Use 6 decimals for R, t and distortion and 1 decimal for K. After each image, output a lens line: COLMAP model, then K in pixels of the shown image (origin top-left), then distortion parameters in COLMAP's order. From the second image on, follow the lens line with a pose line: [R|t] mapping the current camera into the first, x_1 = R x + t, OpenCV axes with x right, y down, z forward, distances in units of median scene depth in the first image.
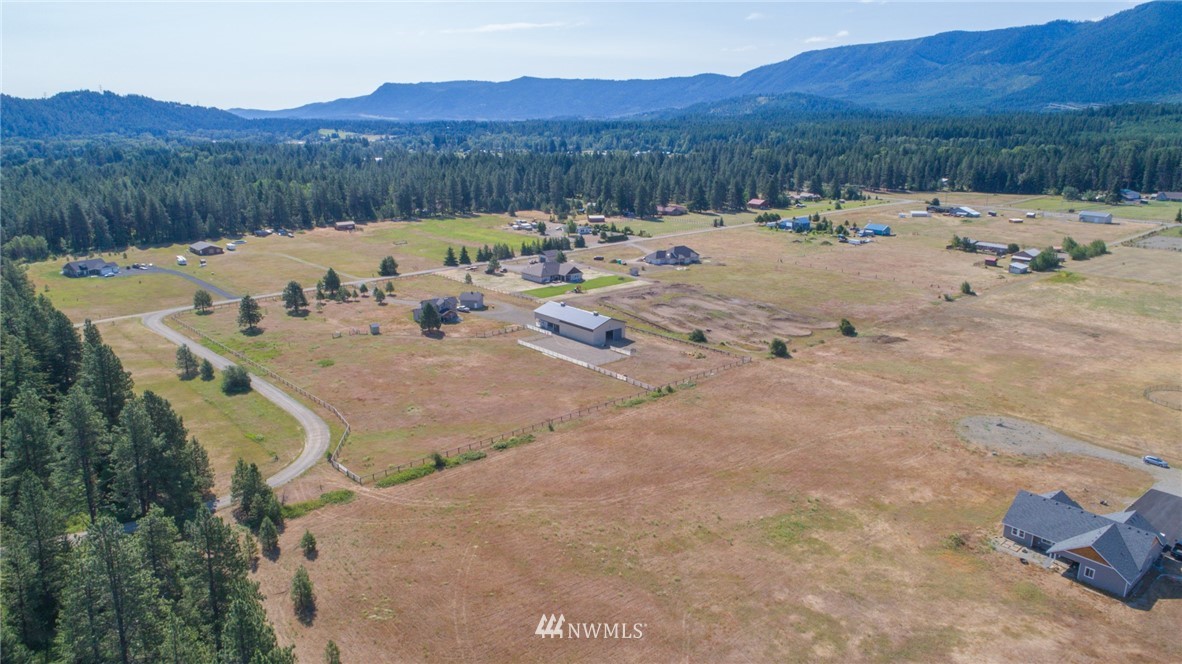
lens RADIAL K [[793.0, 0, 593.6], [0, 793.0, 333.4], [0, 0, 1]] dist [-0.015848, 0.005414]
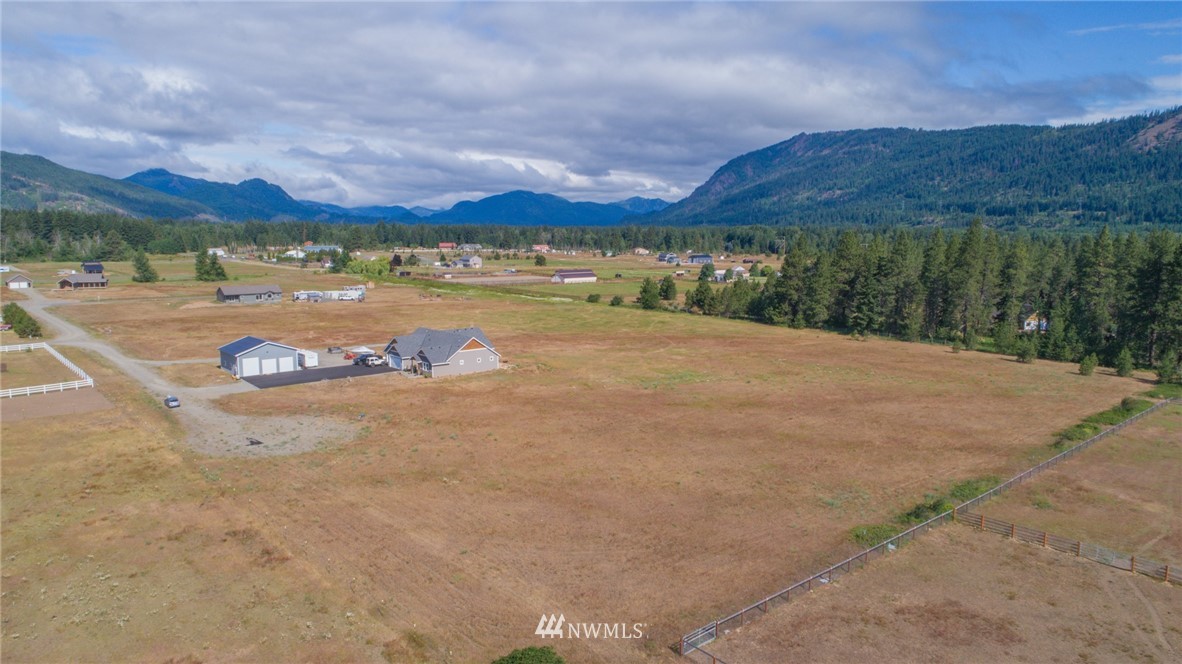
lens RADIAL K [[793.0, 0, 593.6], [0, 793.0, 333.4], [0, 0, 1]] dist [-0.015848, 0.005414]
pose [[-0.999919, -0.011133, -0.006232, 0.241768], [-0.012680, 0.921182, 0.388925, -0.146155], [0.001411, 0.388972, -0.921248, 1.258353]]
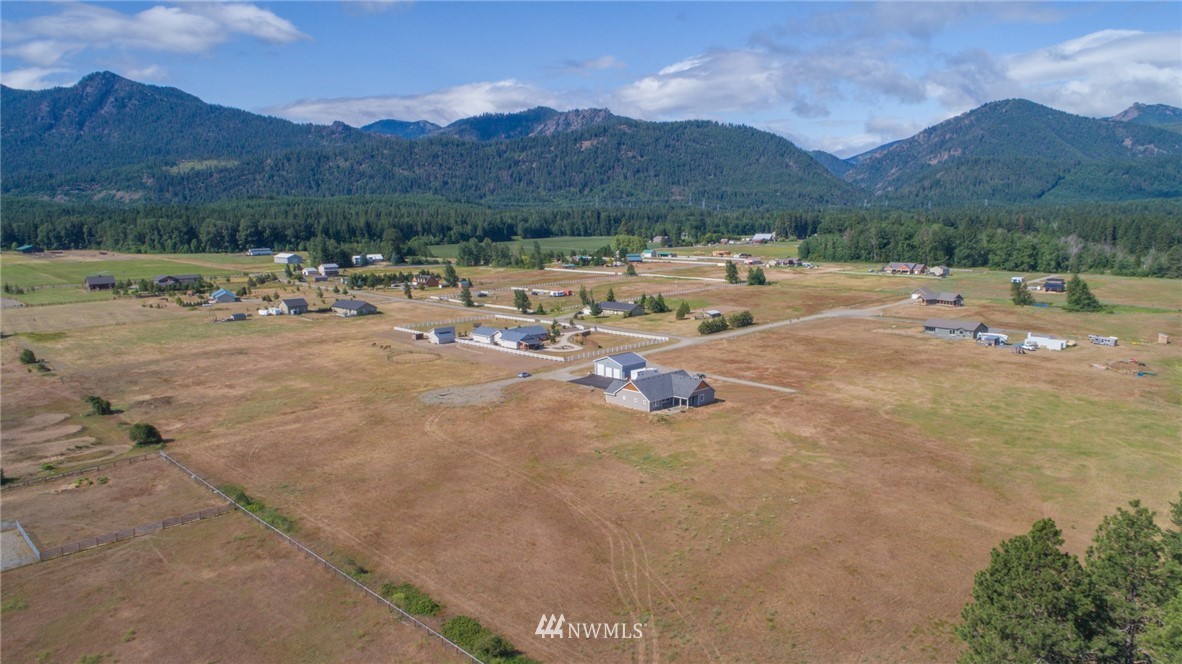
lens RADIAL K [[793.0, 0, 593.6], [0, 793.0, 333.4], [0, 0, 1]] dist [-0.015848, 0.005414]
pose [[-0.063994, -0.153174, 0.986125, -0.520489], [0.271707, 0.948146, 0.164907, -0.083049], [-0.960250, 0.278490, -0.019057, 0.669958]]
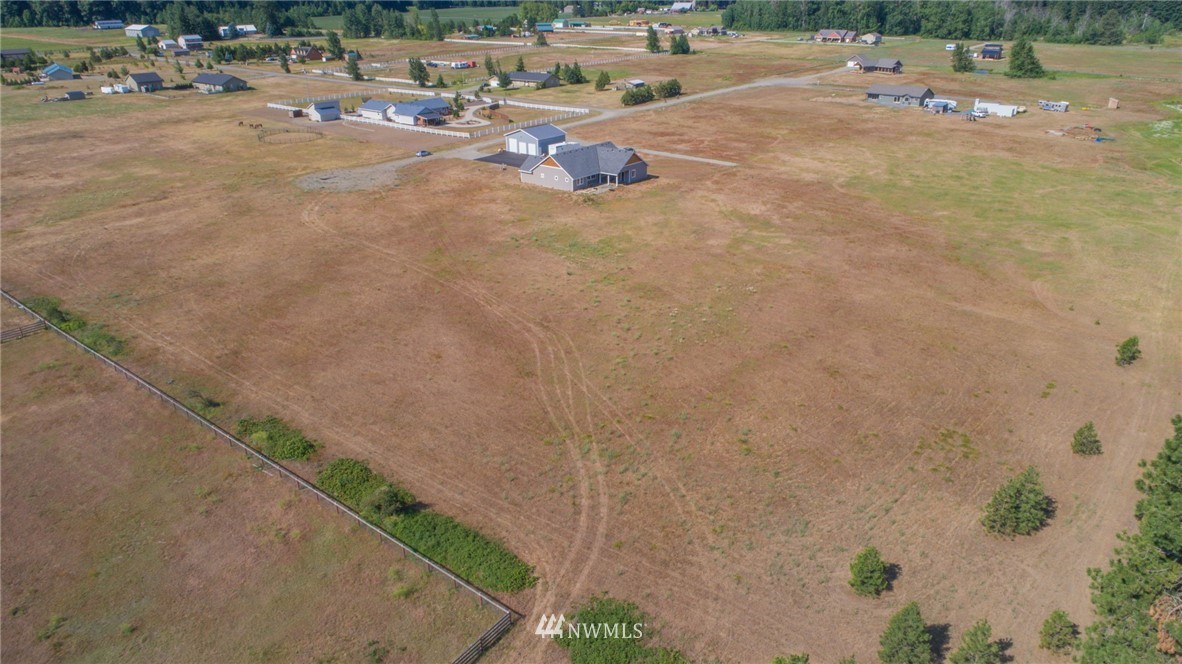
lens RADIAL K [[793.0, 0, 593.6], [0, 793.0, 333.4], [0, 0, 1]] dist [-0.015848, 0.005414]
pose [[-0.174440, -0.399457, 0.900002, -0.402397], [0.266776, 0.860658, 0.433702, -0.043076], [-0.947840, 0.315754, -0.043568, 0.674405]]
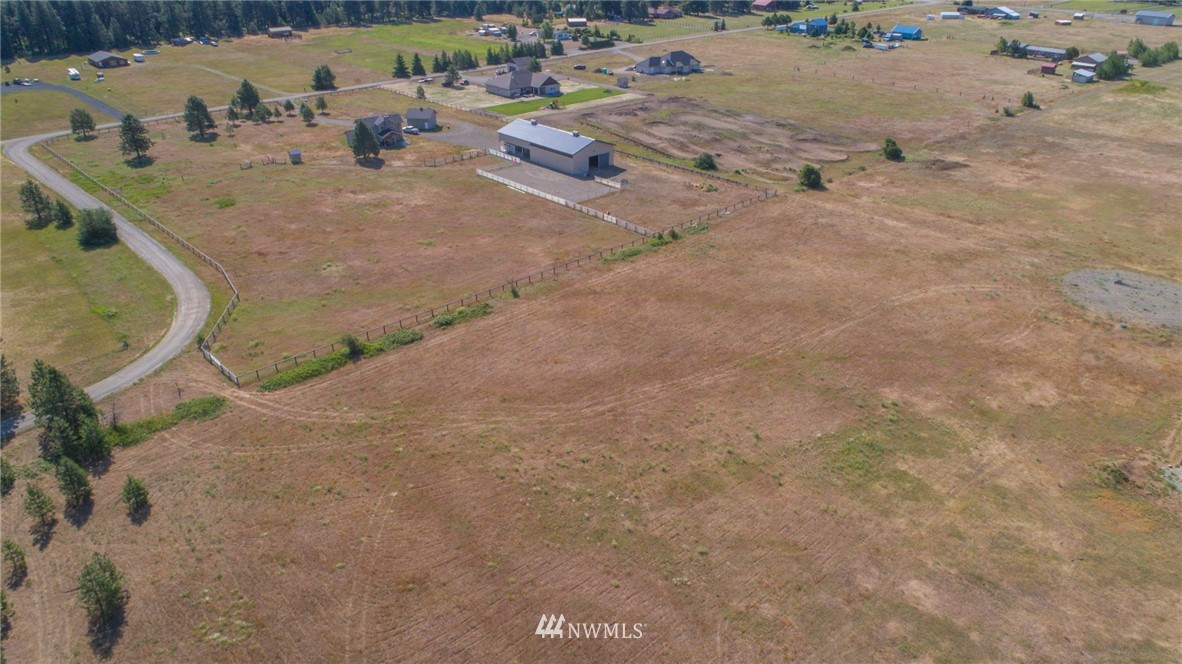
lens RADIAL K [[793.0, 0, 593.6], [0, 793.0, 333.4], [0, 0, 1]] dist [-0.015848, 0.005414]
pose [[0.999756, -0.012398, 0.018270, 0.004211], [0.008180, 0.976558, 0.215099, -0.000934], [-0.020509, -0.214897, 0.976421, 0.232943]]
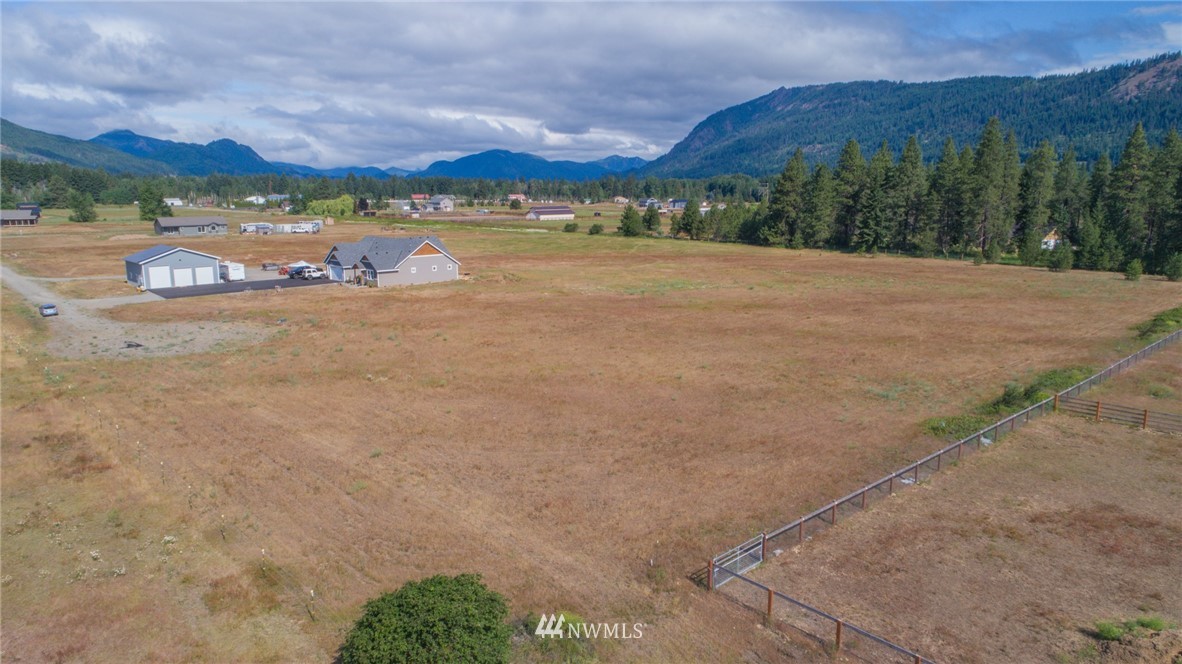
lens RADIAL K [[797.3, 0, 587.6], [0, 797.3, 331.3], [0, 0, 1]] dist [-0.010060, 0.000000]
pose [[-0.999708, 0.006075, -0.023377, 0.237754], [-0.004645, 0.901420, 0.432920, -0.068134], [0.023703, 0.432903, -0.901129, 1.184924]]
